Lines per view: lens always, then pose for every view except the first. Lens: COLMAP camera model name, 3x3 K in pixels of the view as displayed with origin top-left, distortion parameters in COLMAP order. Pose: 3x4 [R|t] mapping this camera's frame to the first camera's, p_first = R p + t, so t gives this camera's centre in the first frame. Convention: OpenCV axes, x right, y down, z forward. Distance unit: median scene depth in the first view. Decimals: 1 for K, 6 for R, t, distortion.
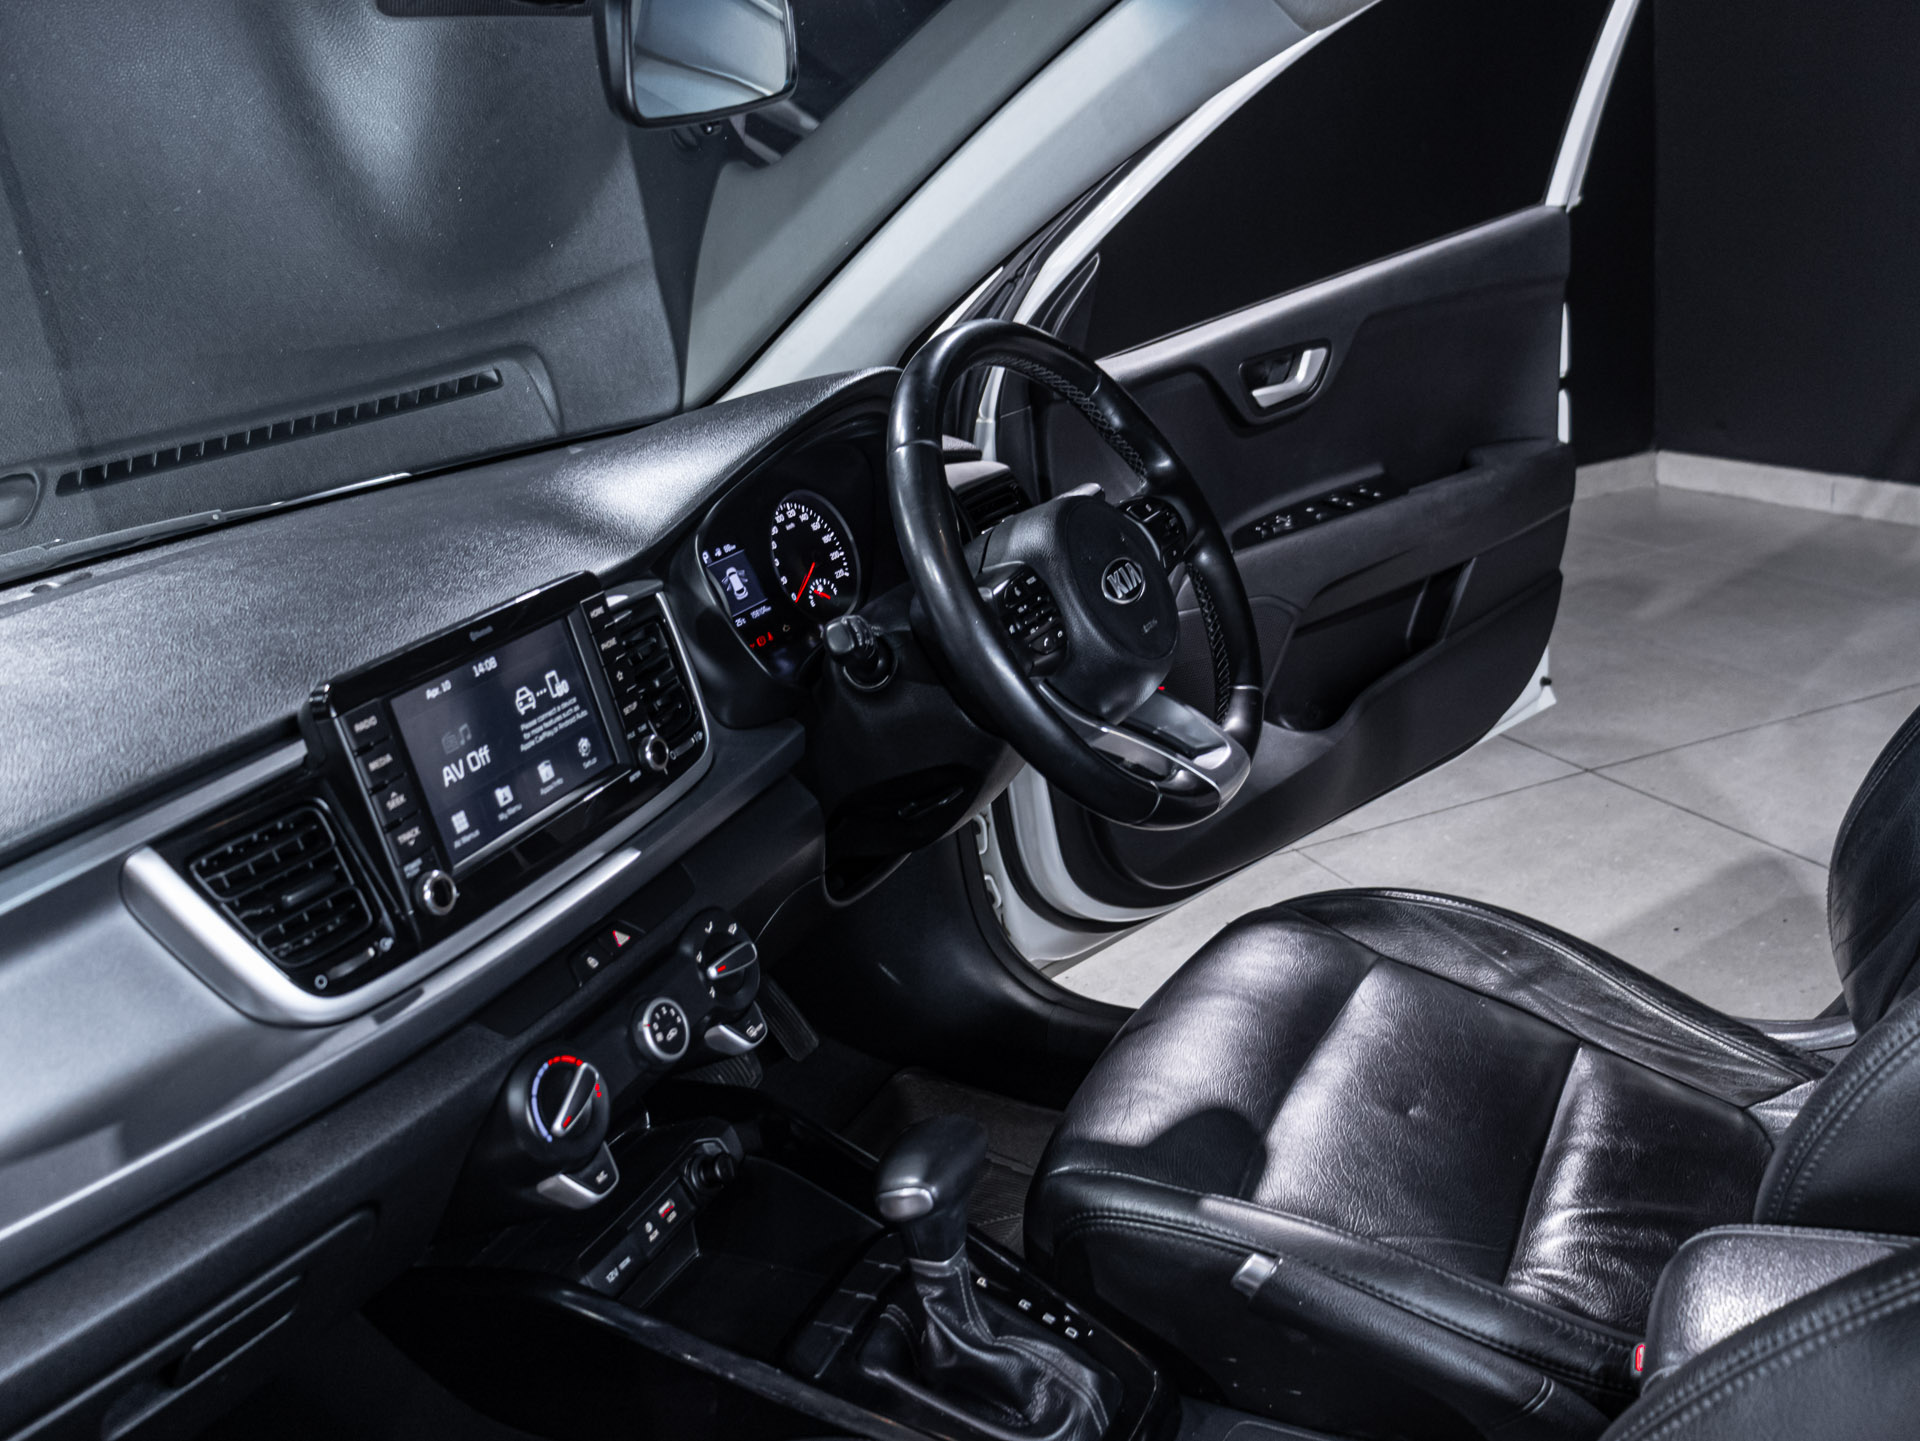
lens RADIAL K [[1761.2, 0, 955.0], [0, 1761.2, 732.7], [0, 0, 1]] dist [-0.002244, 0.012304]
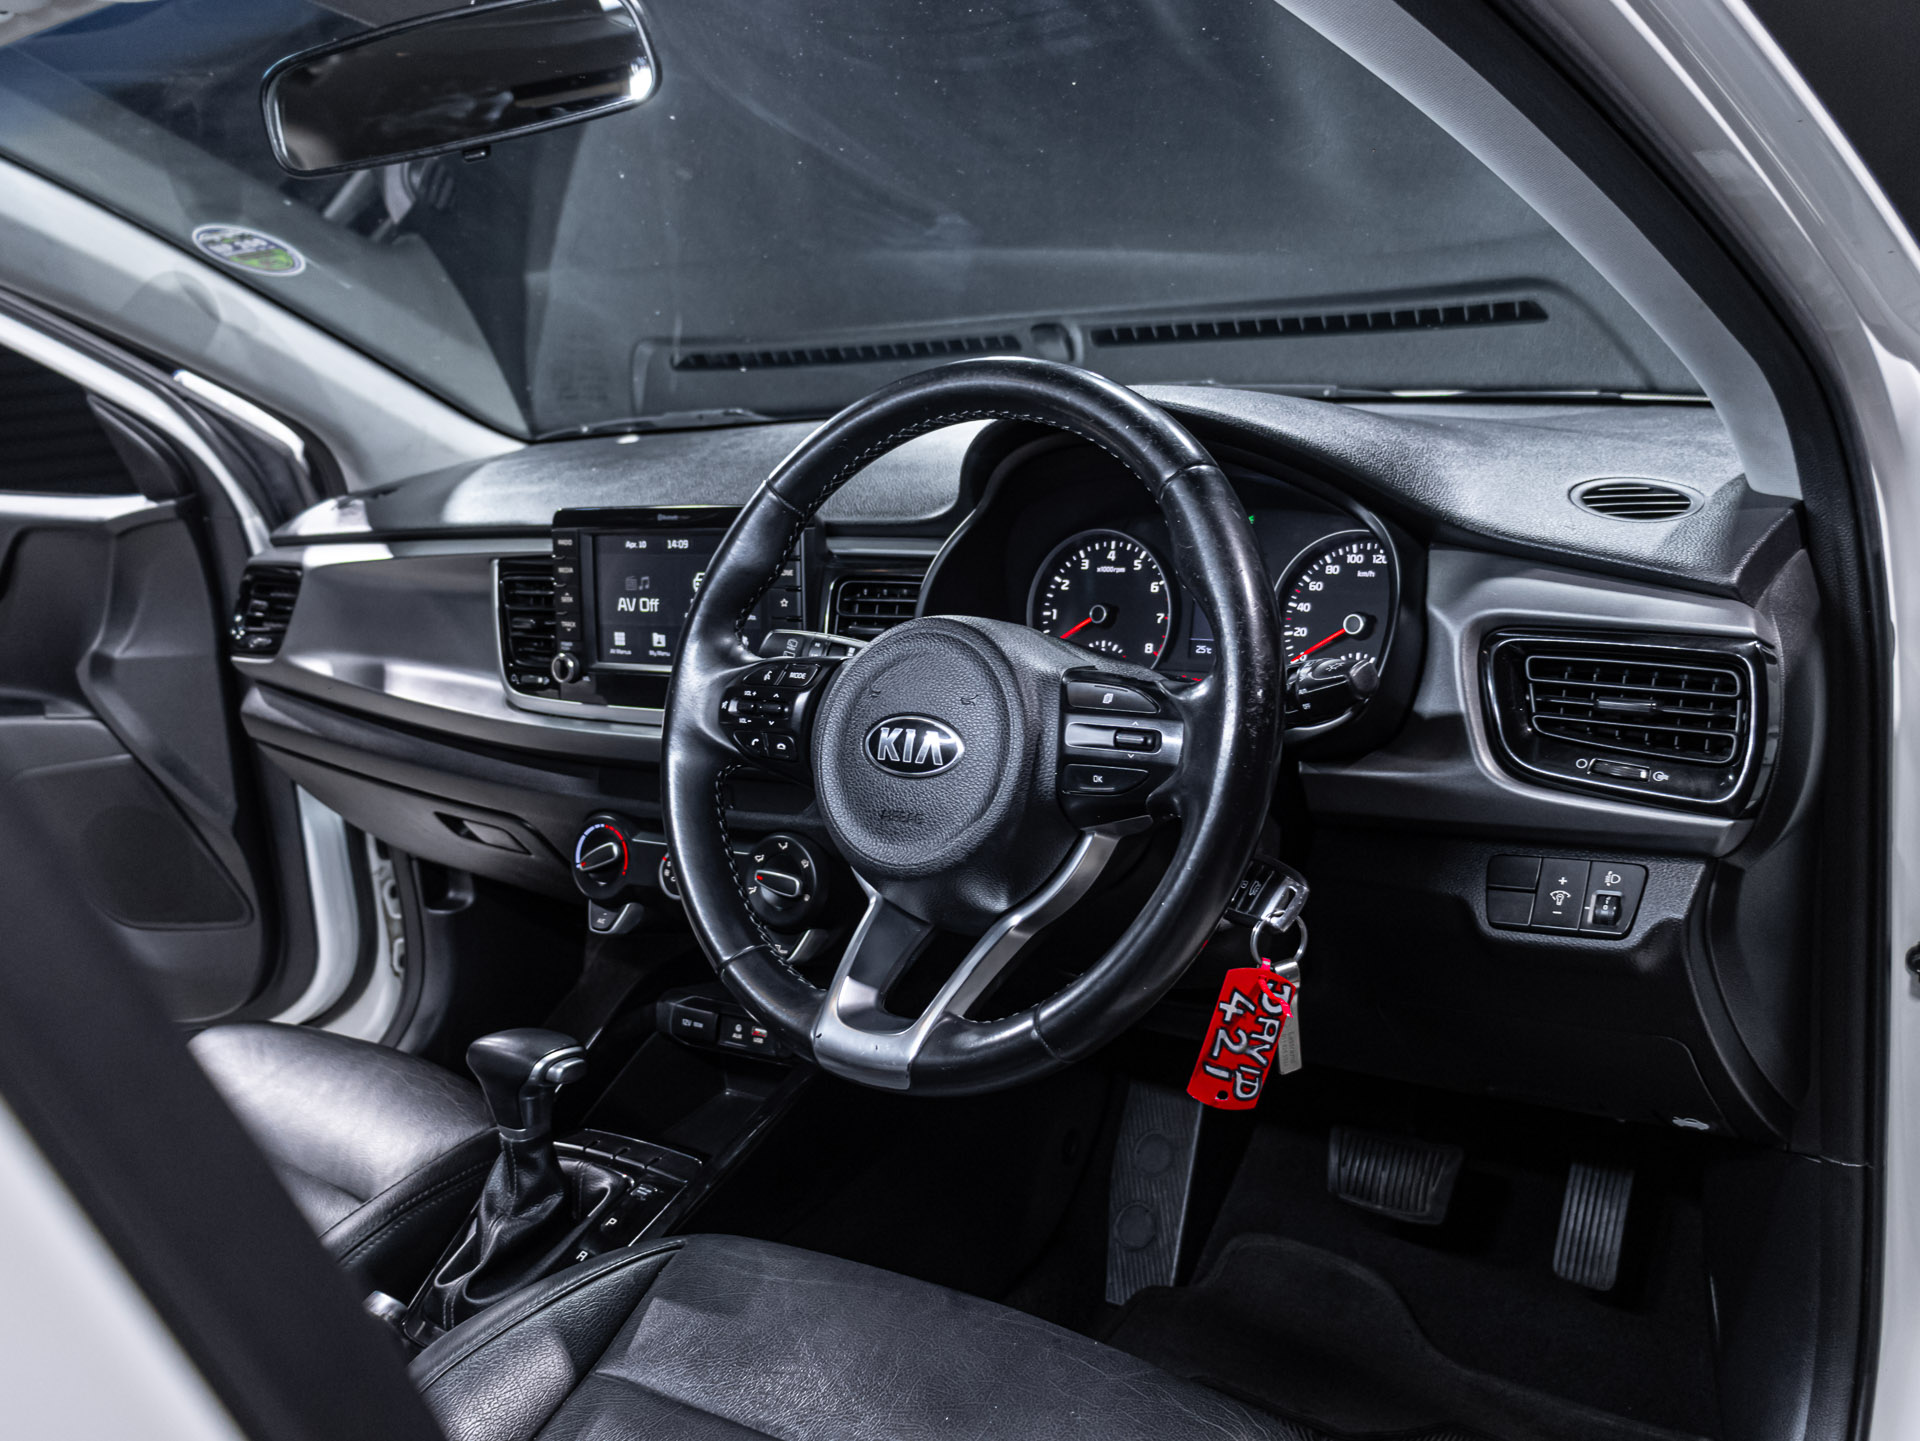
lens RADIAL K [[1736.5, 0, 951.0], [0, 1736.5, 728.4], [0, 0, 1]] dist [0.003417, -0.000986]
pose [[-0.126950, 0.398189, -0.908476, 0.892153], [-0.196108, 0.887732, 0.416501, -0.473636], [0.972330, 0.231035, -0.034610, 1.235922]]
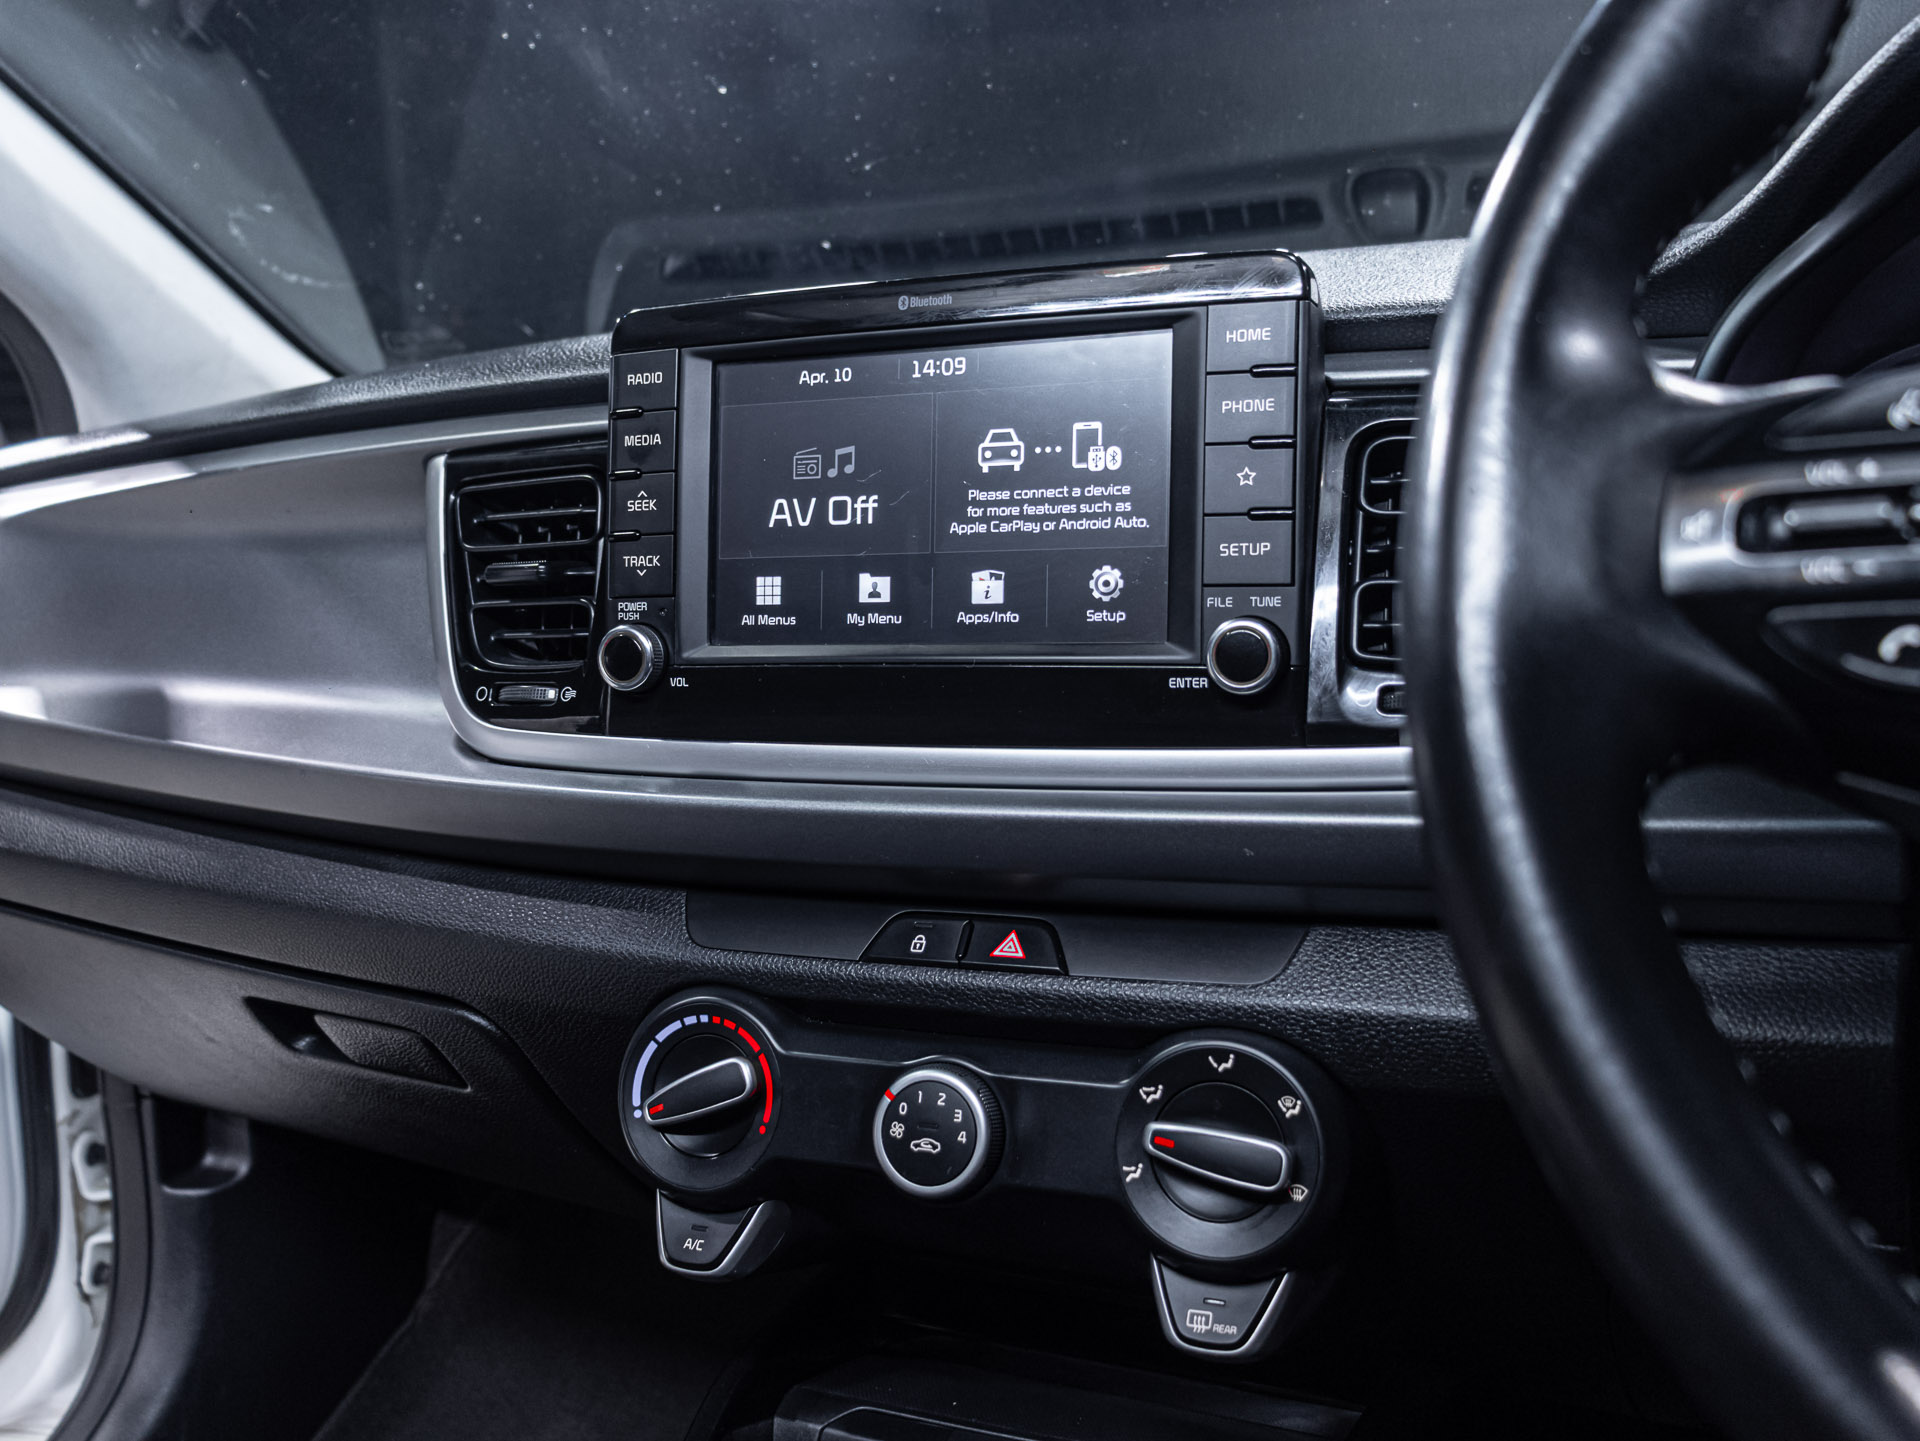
lens RADIAL K [[1736.5, 0, 951.0], [0, 1736.5, 728.4], [0, 0, 1]] dist [0.003417, -0.000986]
pose [[0.025683, 0.273562, -0.961511, 0.294997], [-0.273738, 0.926991, 0.256428, -0.072197], [0.961461, 0.256616, 0.098692, 0.952313]]
